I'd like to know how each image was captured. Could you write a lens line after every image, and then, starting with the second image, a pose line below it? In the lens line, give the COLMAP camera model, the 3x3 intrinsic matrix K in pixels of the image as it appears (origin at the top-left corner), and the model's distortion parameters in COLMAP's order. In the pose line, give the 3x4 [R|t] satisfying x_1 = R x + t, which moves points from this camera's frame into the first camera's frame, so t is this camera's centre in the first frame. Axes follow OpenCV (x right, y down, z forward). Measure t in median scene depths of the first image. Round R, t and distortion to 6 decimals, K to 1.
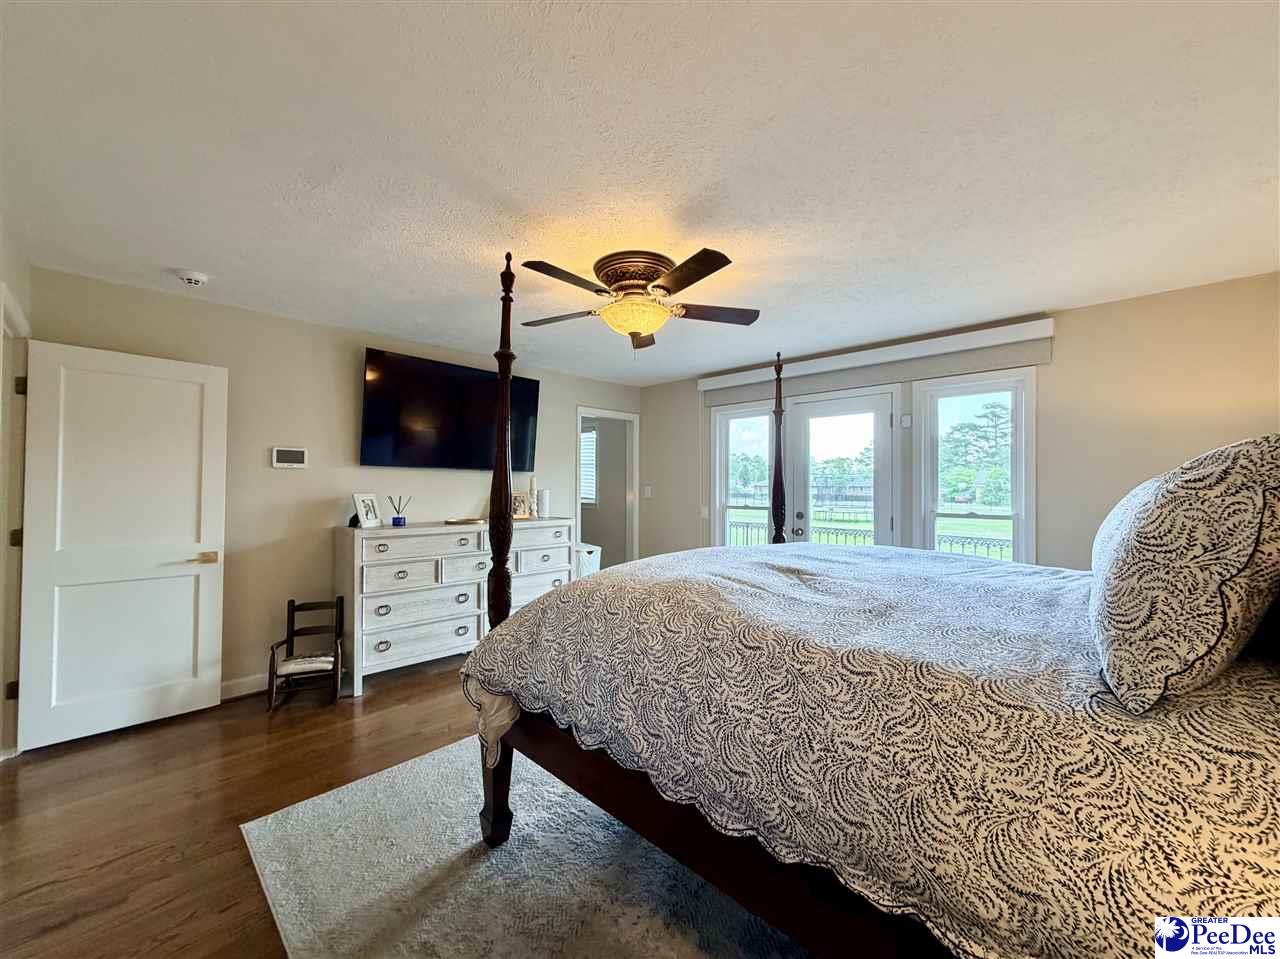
lens RADIAL K [[510.5, 0, 638.5], [0, 510.5, 480.2], [0, 0, 1]] dist [-0.000470, 0.000070]
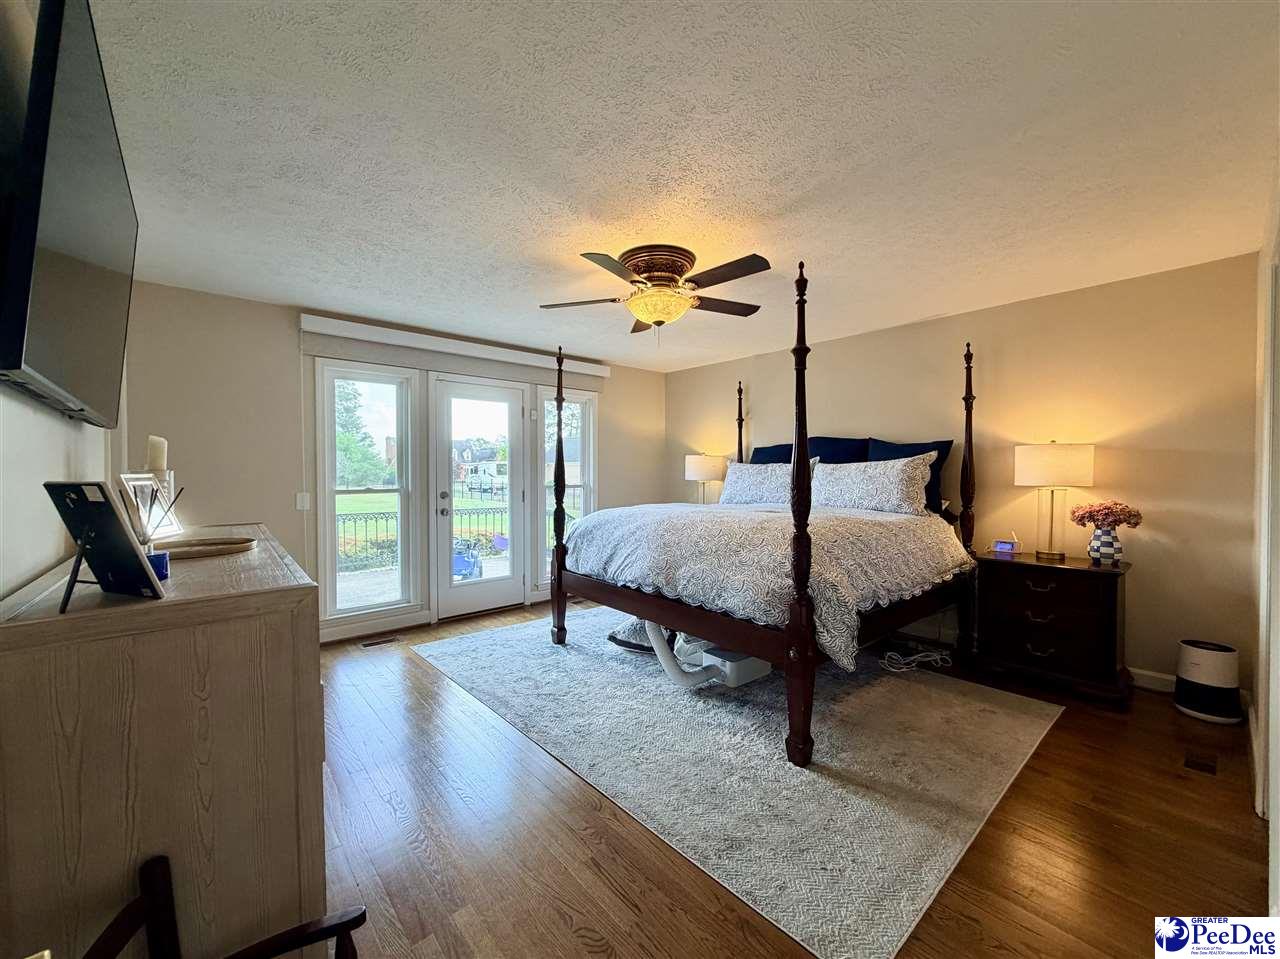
lens RADIAL K [[510.5, 0, 638.5], [0, 510.5, 480.2], [0, 0, 1]] dist [-0.000470, 0.000070]
pose [[0.094920, -0.017322, 0.995334, -0.832054], [-0.009521, 0.999787, 0.018308, 0.023393], [-0.995439, -0.011215, 0.094734, 0.718534]]
